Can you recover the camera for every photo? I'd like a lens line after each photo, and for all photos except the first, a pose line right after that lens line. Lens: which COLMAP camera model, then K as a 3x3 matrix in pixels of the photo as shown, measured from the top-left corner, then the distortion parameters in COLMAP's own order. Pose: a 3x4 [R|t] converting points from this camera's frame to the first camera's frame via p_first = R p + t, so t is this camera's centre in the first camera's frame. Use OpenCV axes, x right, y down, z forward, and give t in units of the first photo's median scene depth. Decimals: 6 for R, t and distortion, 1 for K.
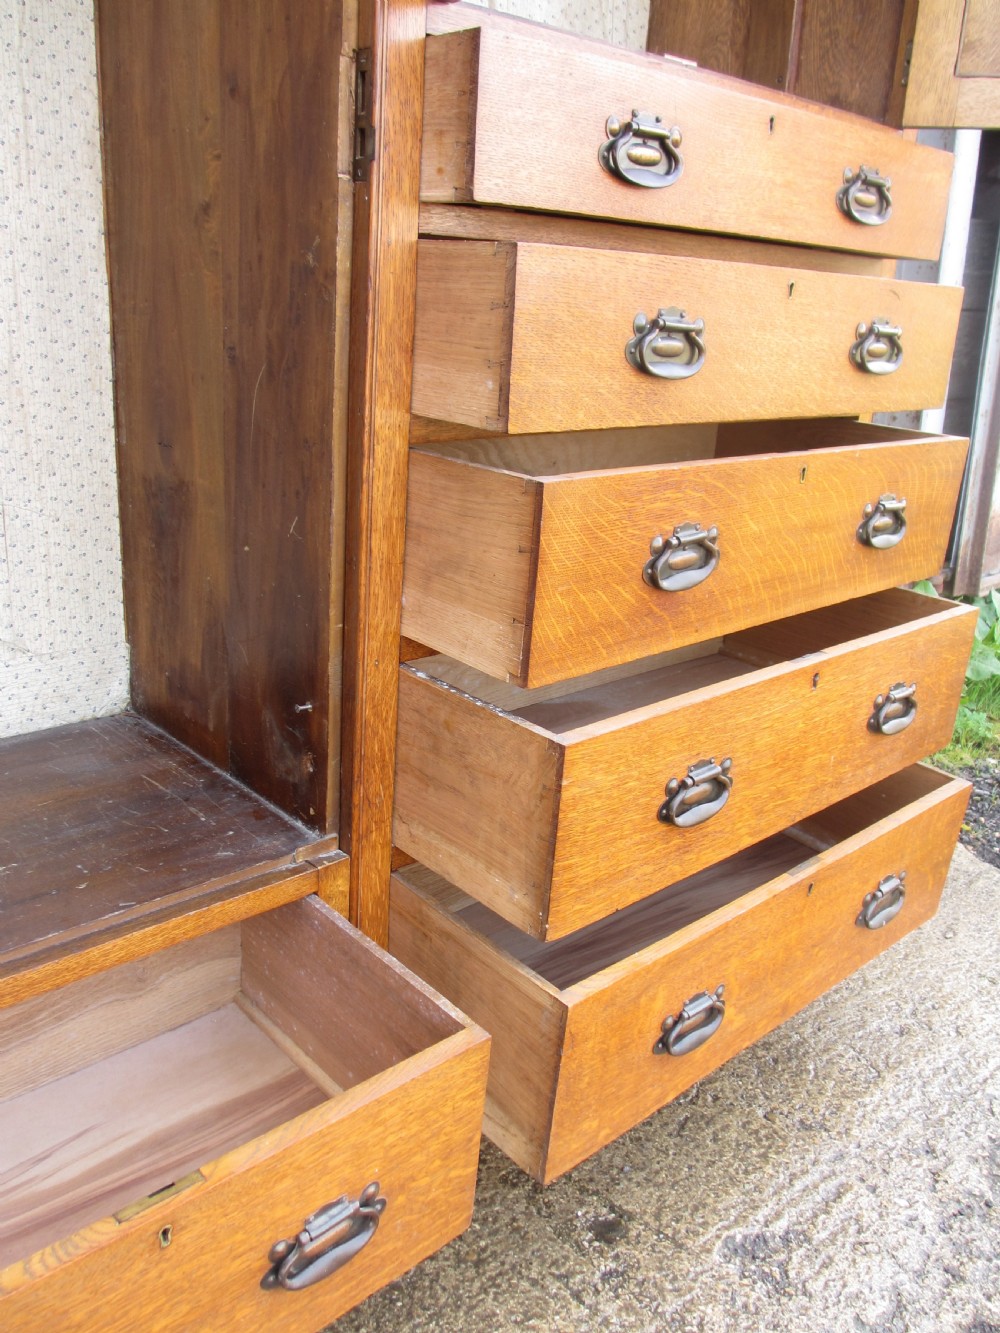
lens RADIAL K [[1105.2, 0, 505.1], [0, 1105.2, 662.4], [0, 0, 1]] dist [-0.060444, 0.044738]
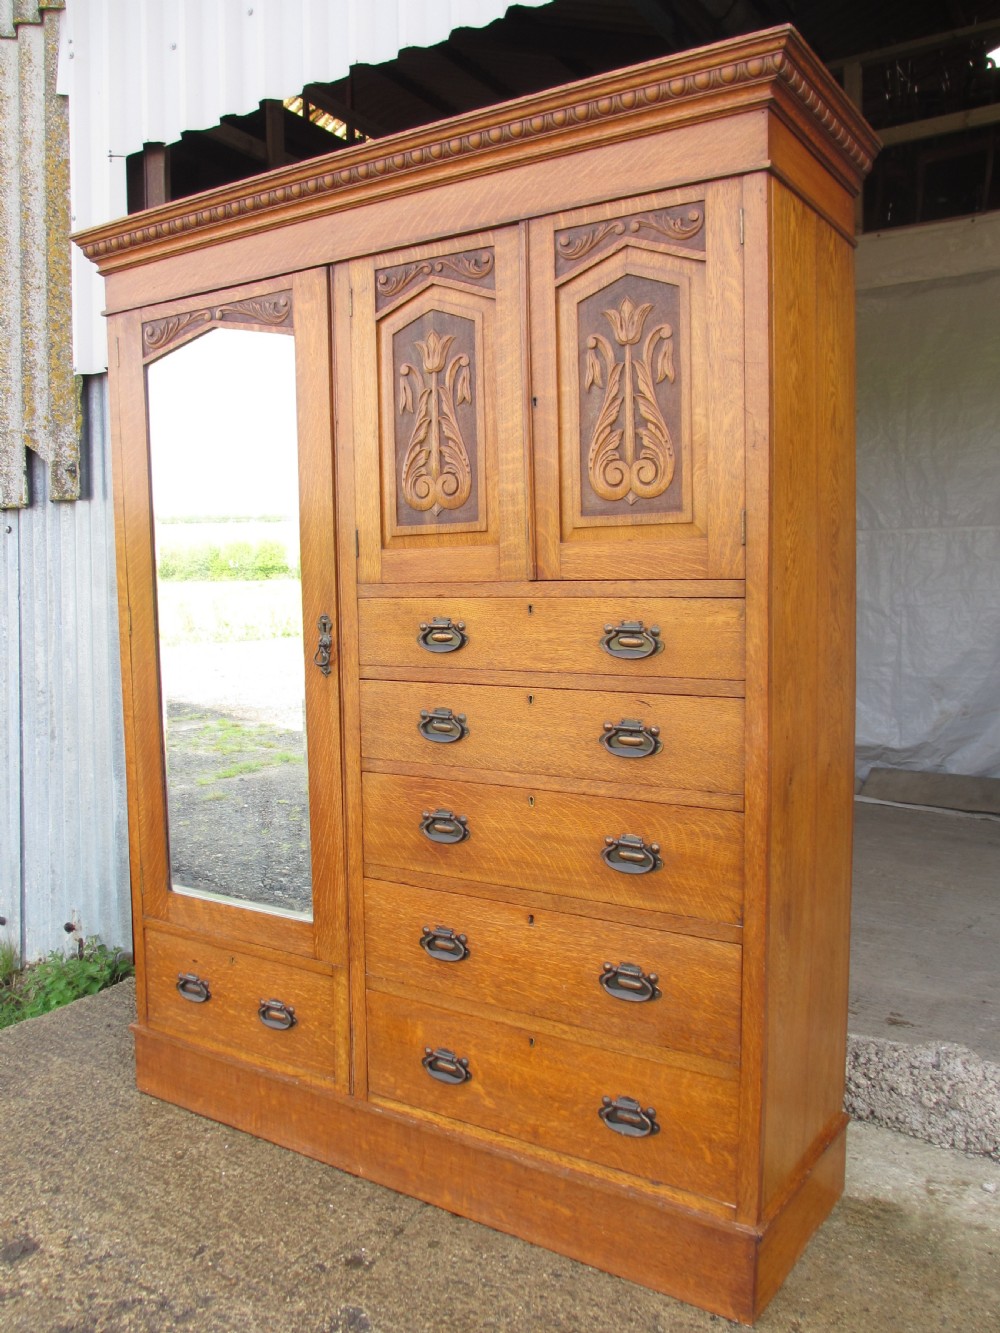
lens RADIAL K [[1103.0, 0, 495.4], [0, 1103.0, 659.9], [0, 0, 1]] dist [-0.040832, 0.018183]
pose [[0.246328, 0.007086, -0.969161, 1.844002], [-0.288448, 0.955195, -0.066330, -0.302391], [0.925268, 0.295891, 0.237336, 0.599853]]
